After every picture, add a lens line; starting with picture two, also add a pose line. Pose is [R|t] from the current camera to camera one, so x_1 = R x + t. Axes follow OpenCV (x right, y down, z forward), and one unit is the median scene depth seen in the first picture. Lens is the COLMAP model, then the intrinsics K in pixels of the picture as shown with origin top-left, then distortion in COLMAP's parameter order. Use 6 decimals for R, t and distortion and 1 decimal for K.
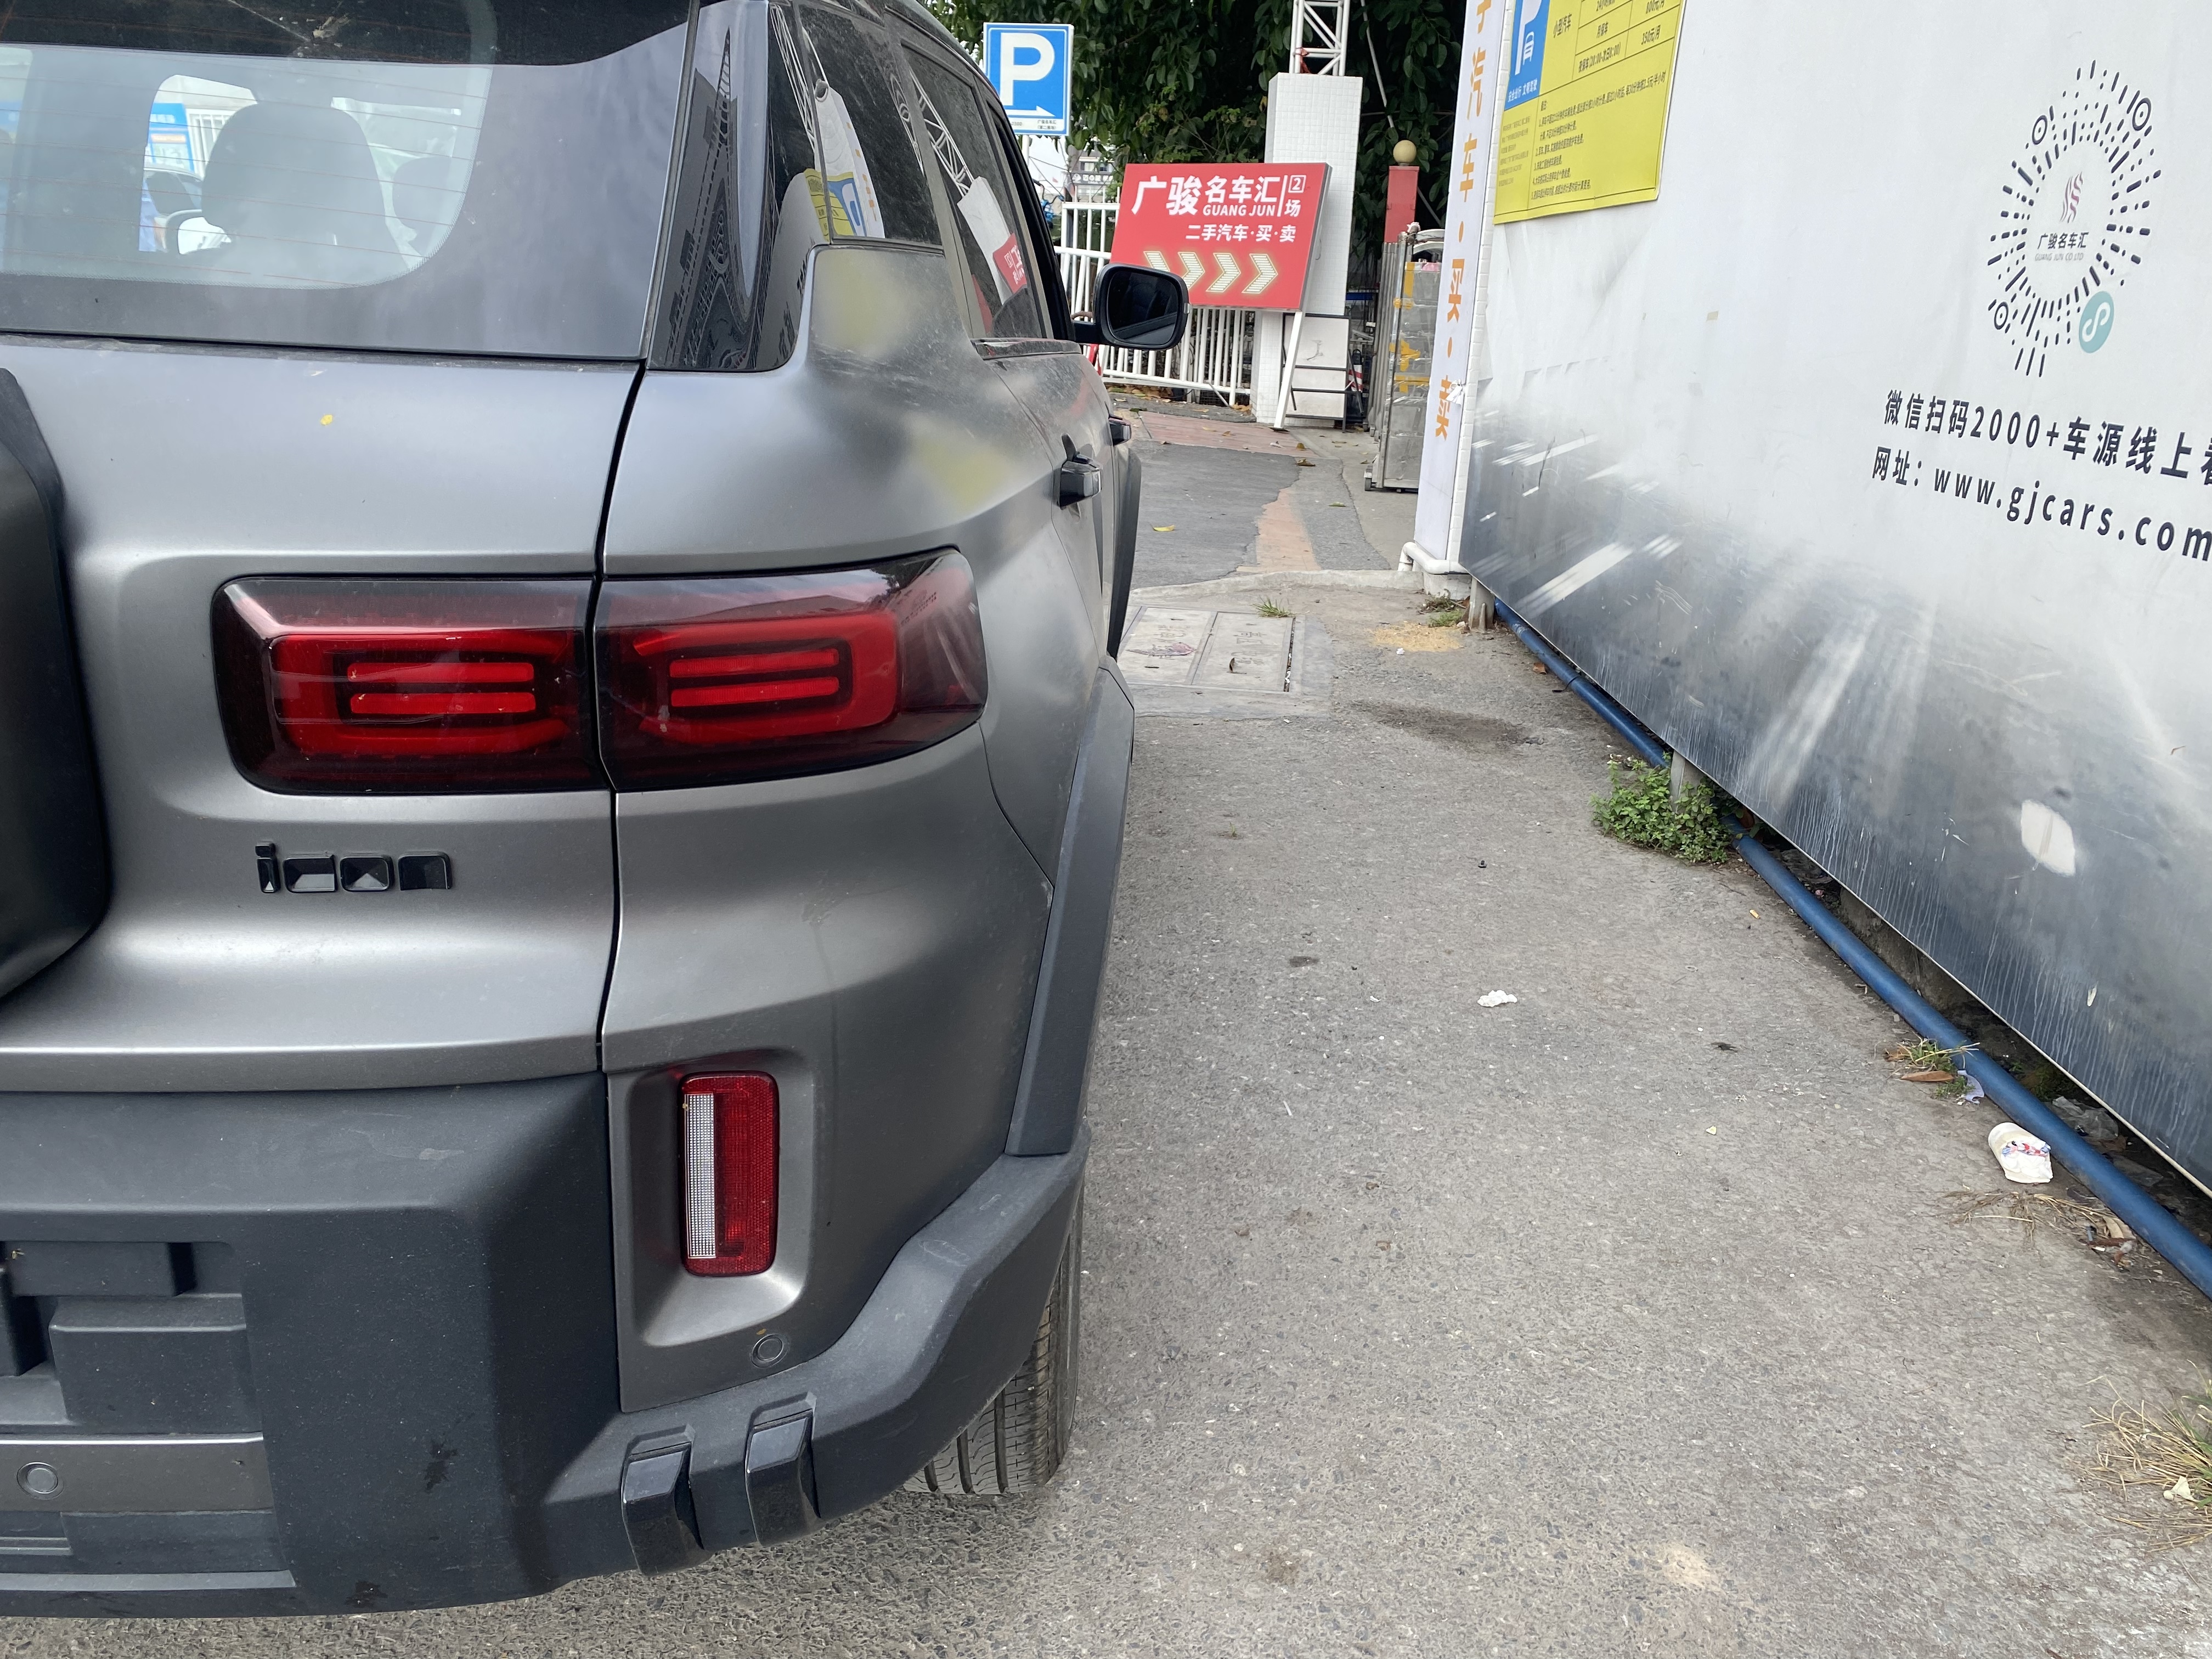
lens RADIAL K [[1727.7, 0, 1136.8], [0, 1727.7, 856.5], [0, 0, 1]] dist [0.051948, -0.049664]
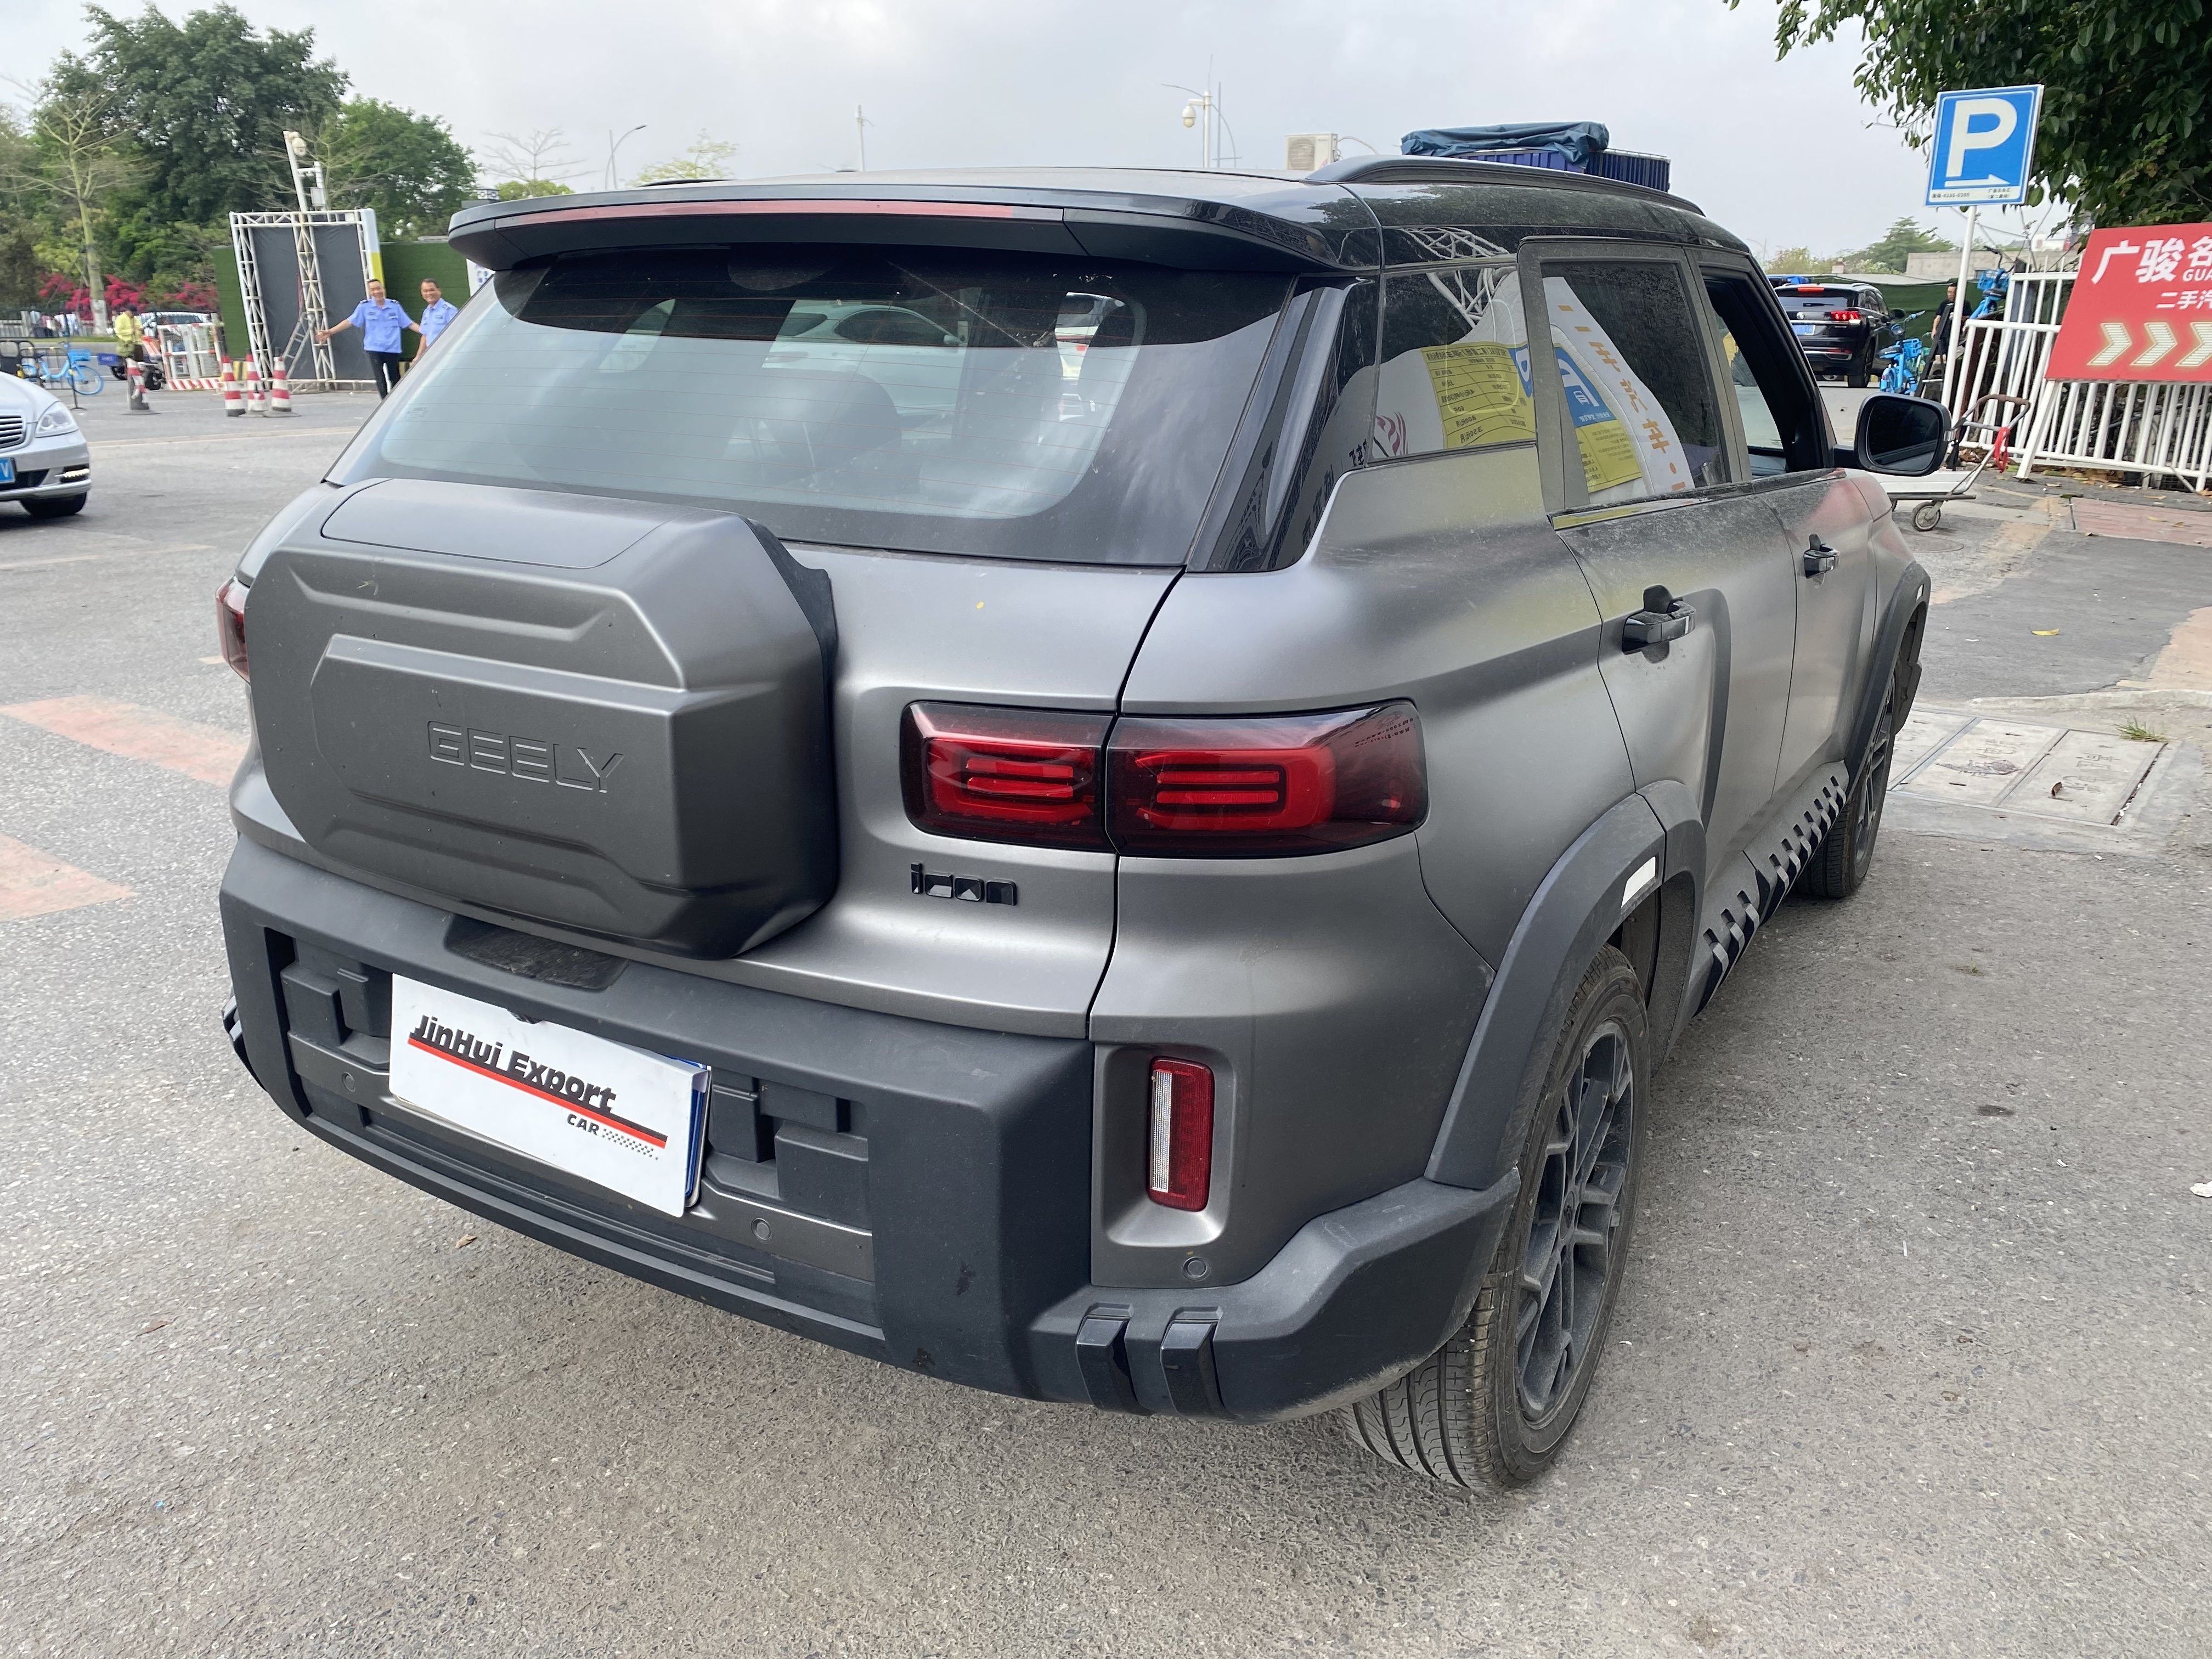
lens RADIAL K [[1743.3, 0, 1106.0], [0, 1743.3, 829.5], [0, 0, 1]] dist [0.027069, -0.003320]
pose [[0.865744, 0.106360, -0.489055, 0.150752], [-0.132680, 0.990970, -0.019359, -0.010415], [0.482580, 0.081647, 0.872038, -0.111327]]
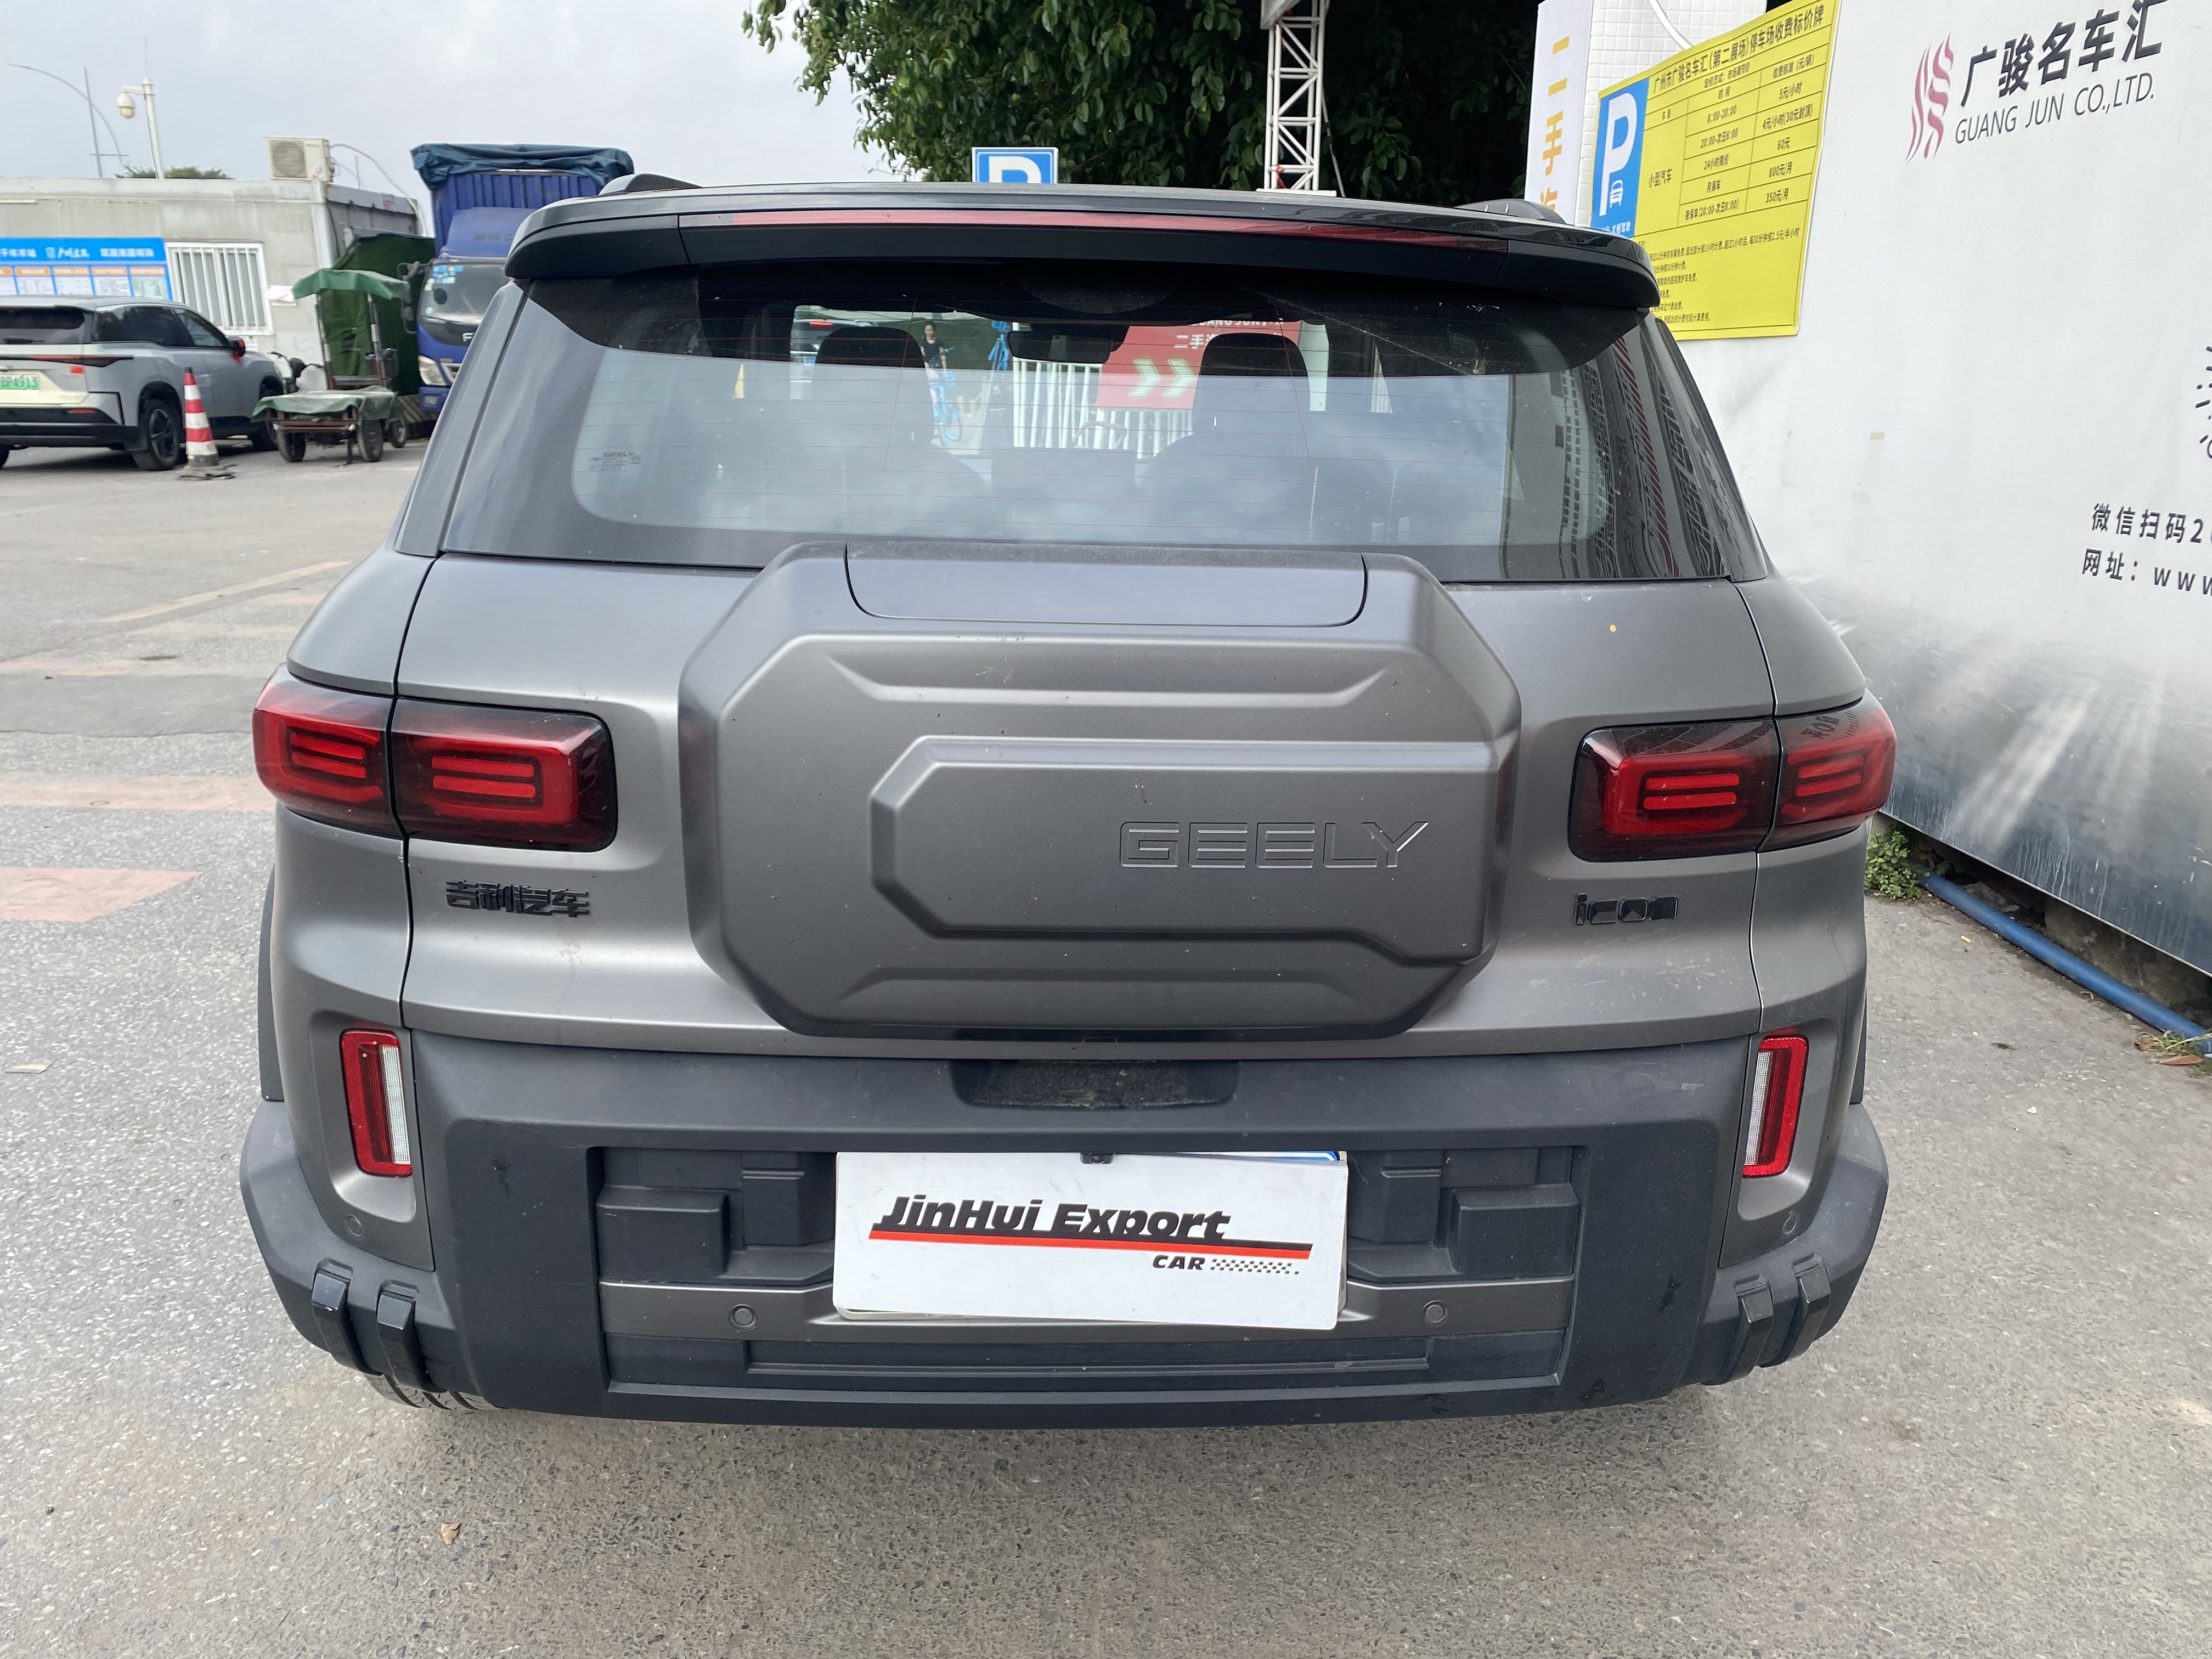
lens RADIAL K [[1727.7, 0, 1136.8], [0, 1727.7, 856.5], [0, 0, 1]] dist [0.051948, -0.049664]
pose [[0.997549, -0.044597, 0.053921, -0.342383], [0.046973, 0.997942, -0.043645, 0.002947], [-0.051864, 0.046071, 0.997591, -0.193819]]
